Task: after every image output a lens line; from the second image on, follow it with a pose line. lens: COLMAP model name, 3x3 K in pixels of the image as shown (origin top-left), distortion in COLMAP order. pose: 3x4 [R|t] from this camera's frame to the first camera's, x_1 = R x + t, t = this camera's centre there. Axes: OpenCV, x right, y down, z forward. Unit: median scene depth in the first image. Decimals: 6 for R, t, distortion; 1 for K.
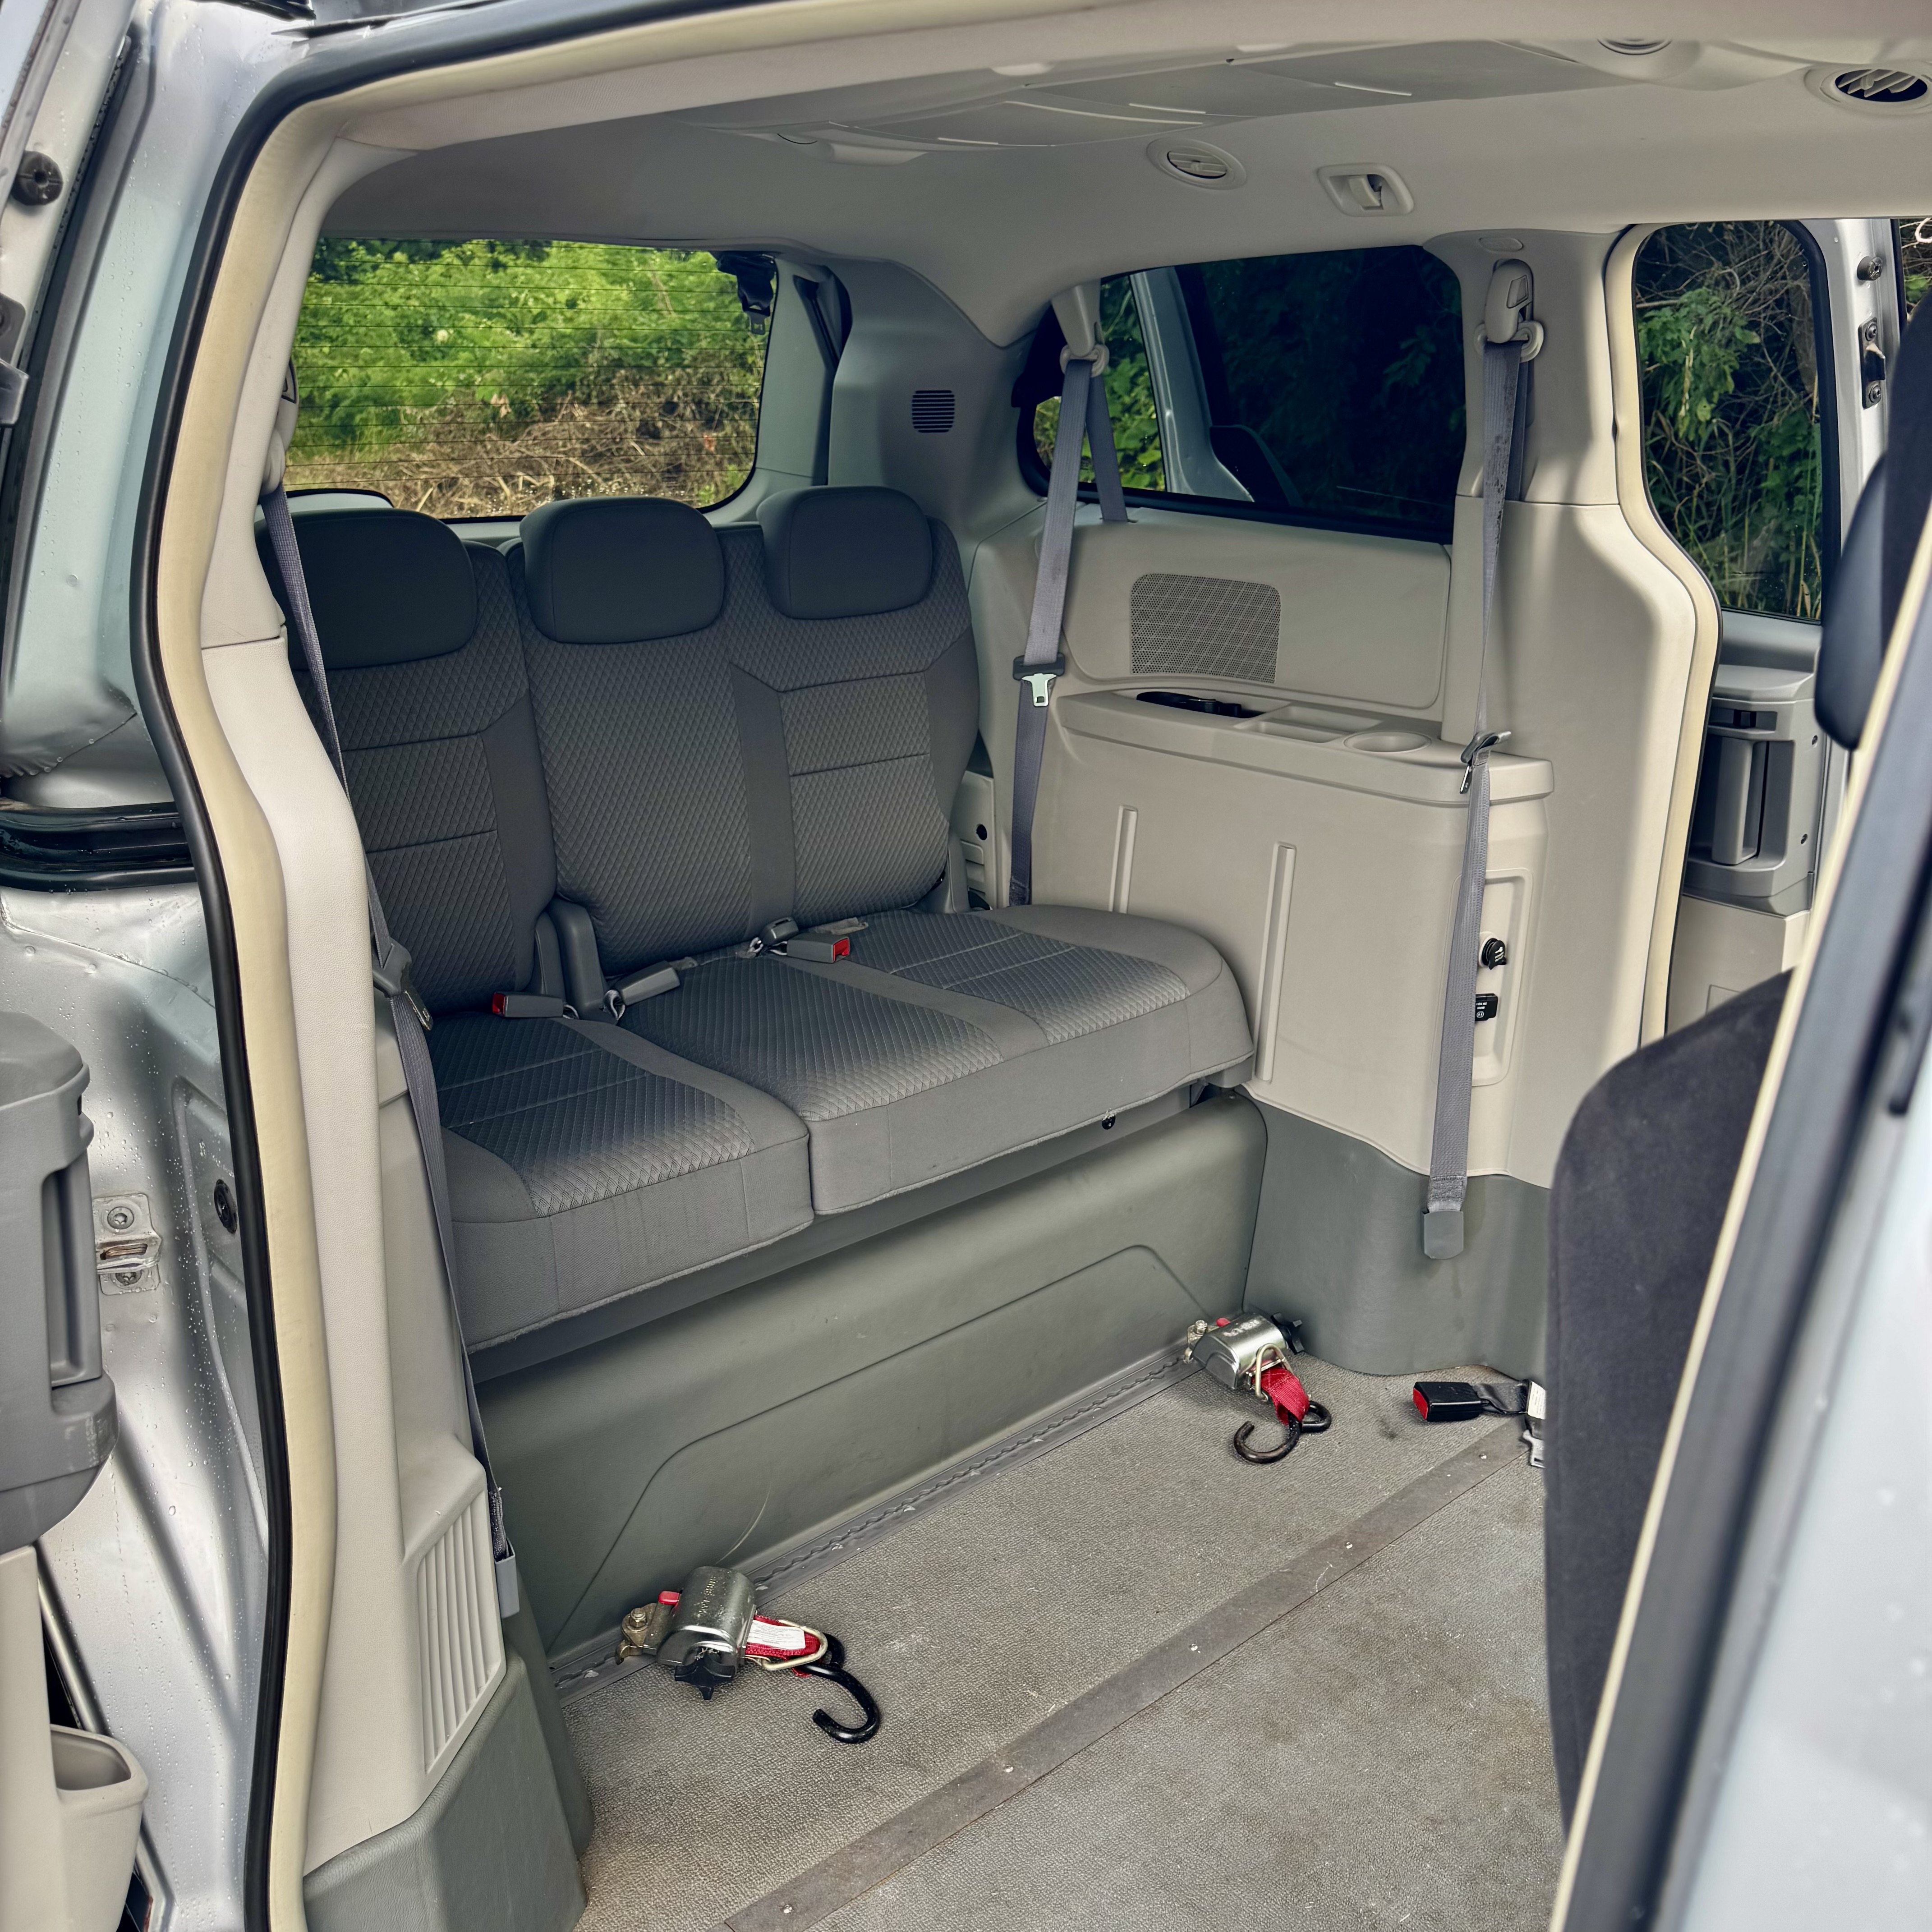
lens RADIAL K [[1967.7, 0, 997.4], [0, 1967.7, 968.6], [0, 0, 1]] dist [0.115555, -0.231000]
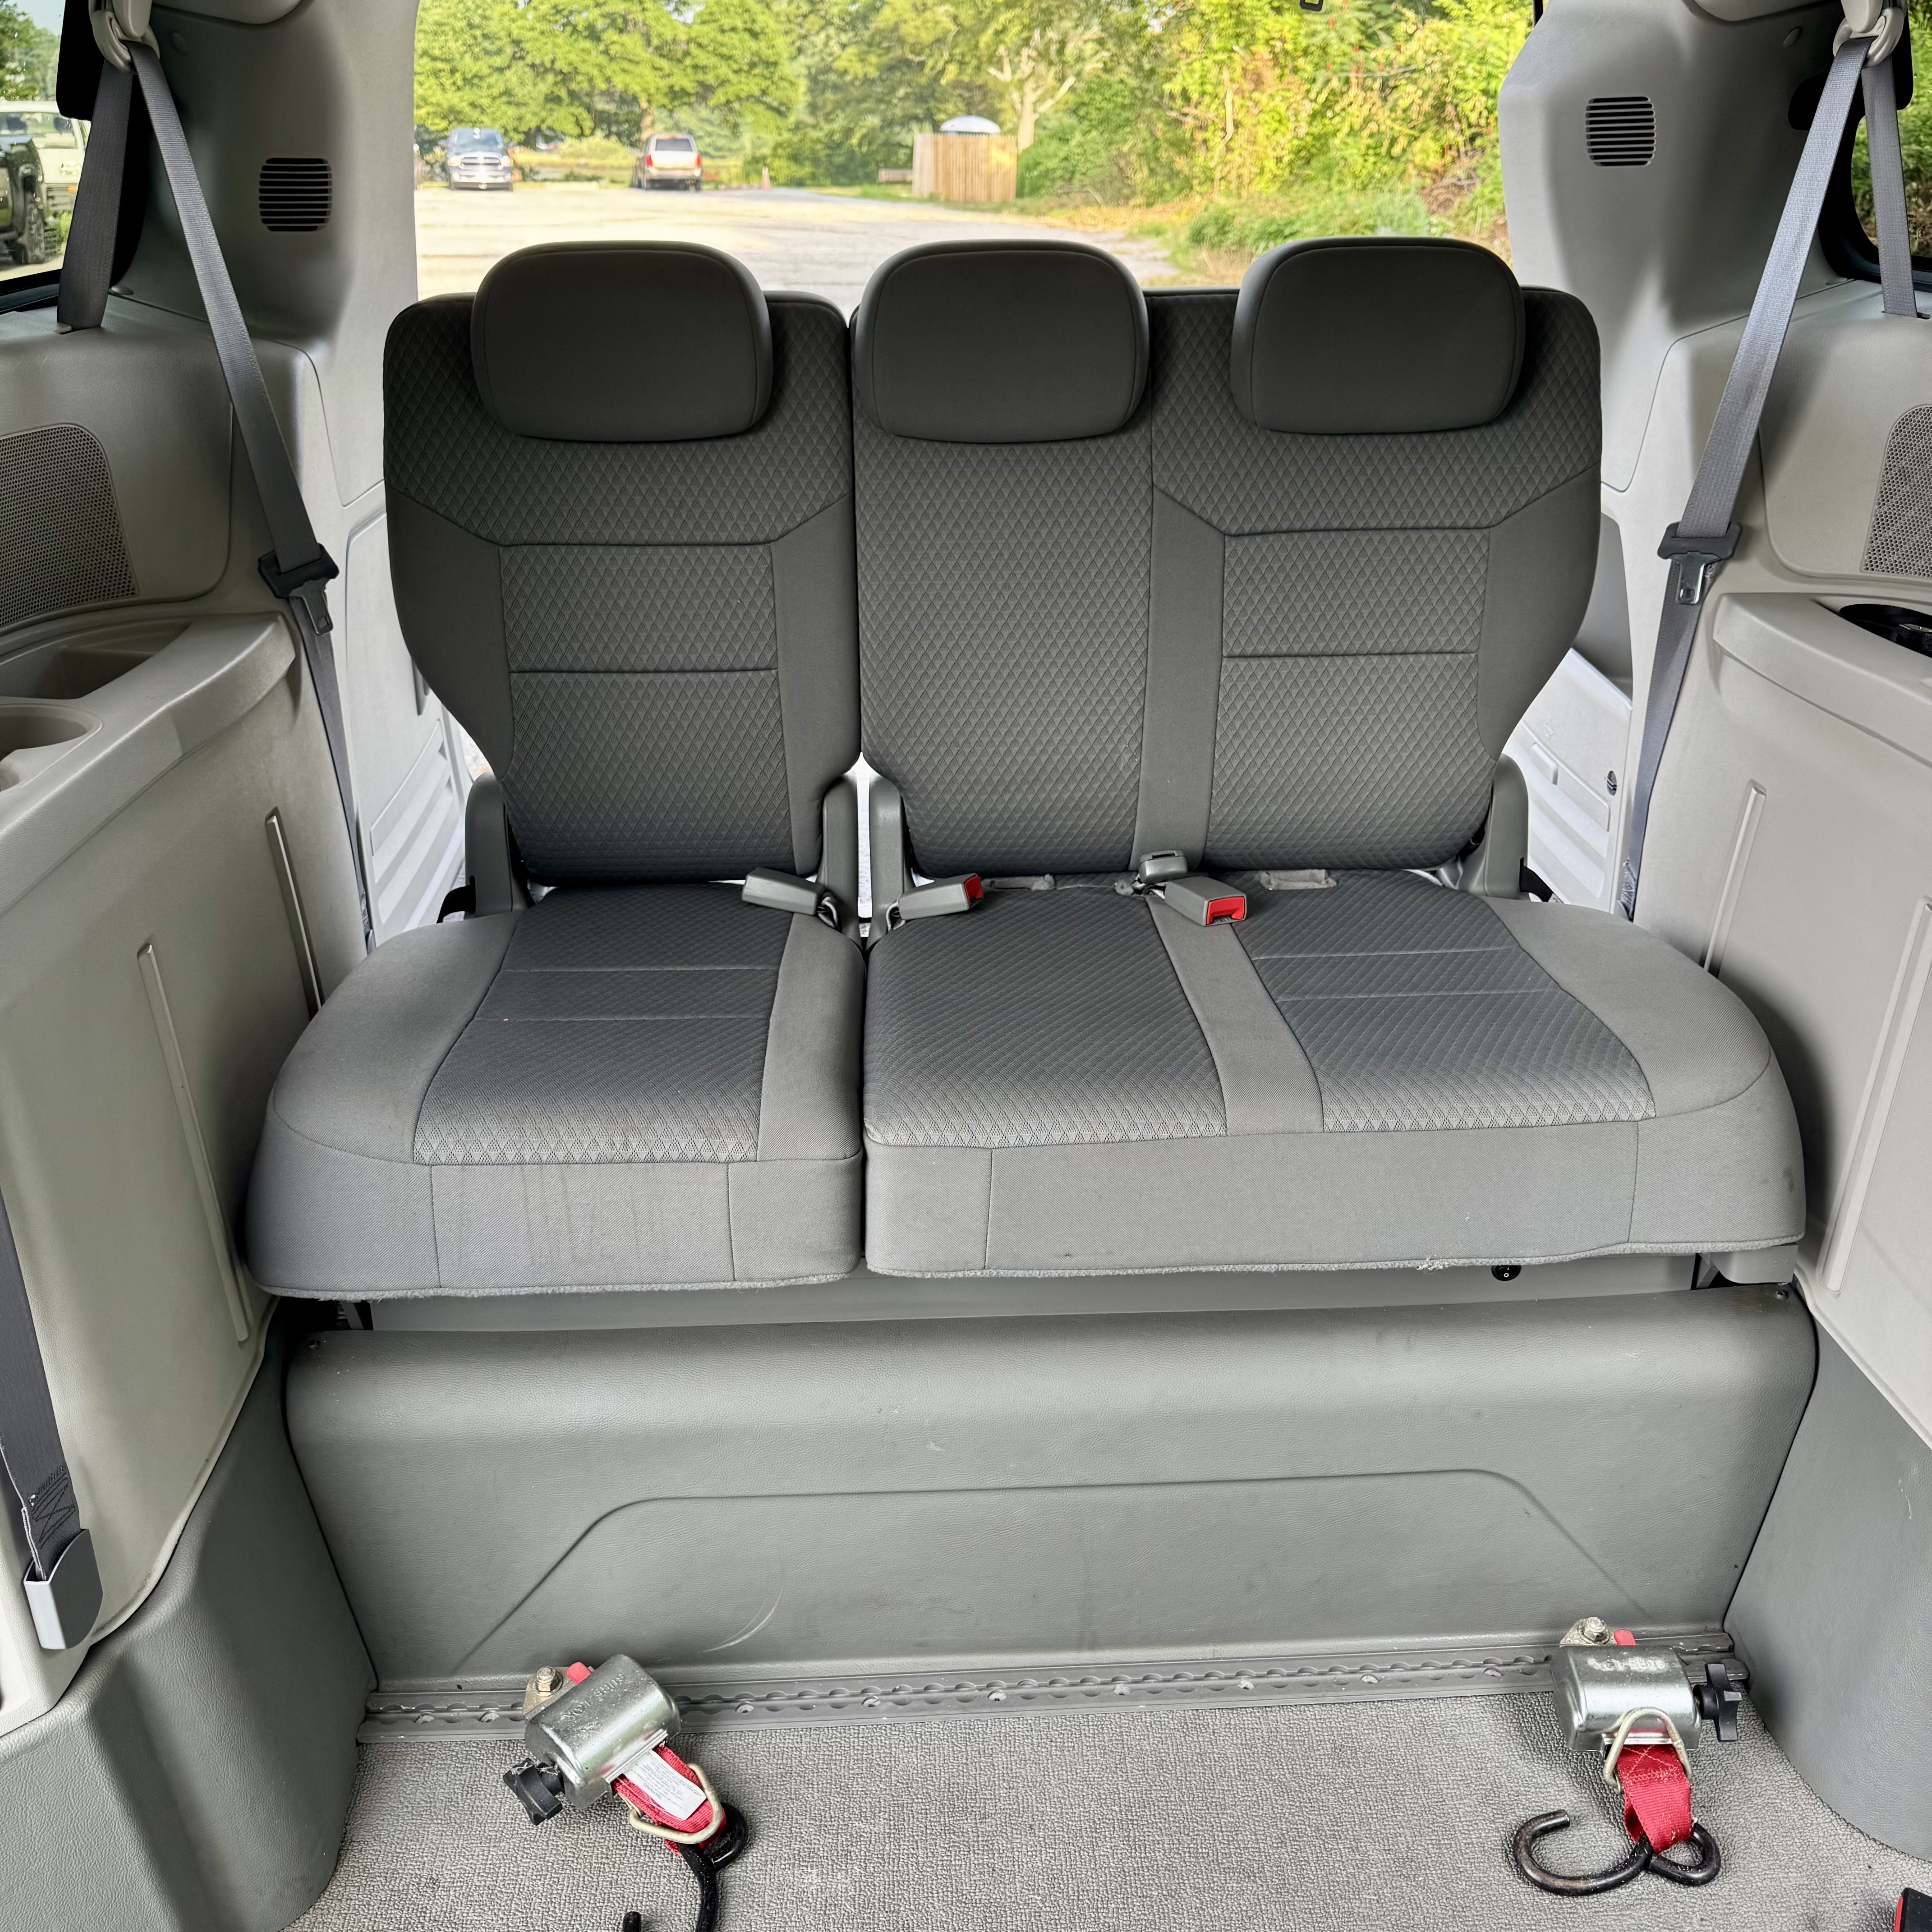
lens RADIAL K [[1967.7, 0, 997.4], [0, 1967.7, 968.6], [0, 0, 1]] dist [0.115555, -0.231000]
pose [[0.758919, 0.244159, -0.603679, 0.298969], [-0.188648, 0.969728, 0.155047, -0.085967], [0.623261, -0.003785, 0.782005, 0.402923]]
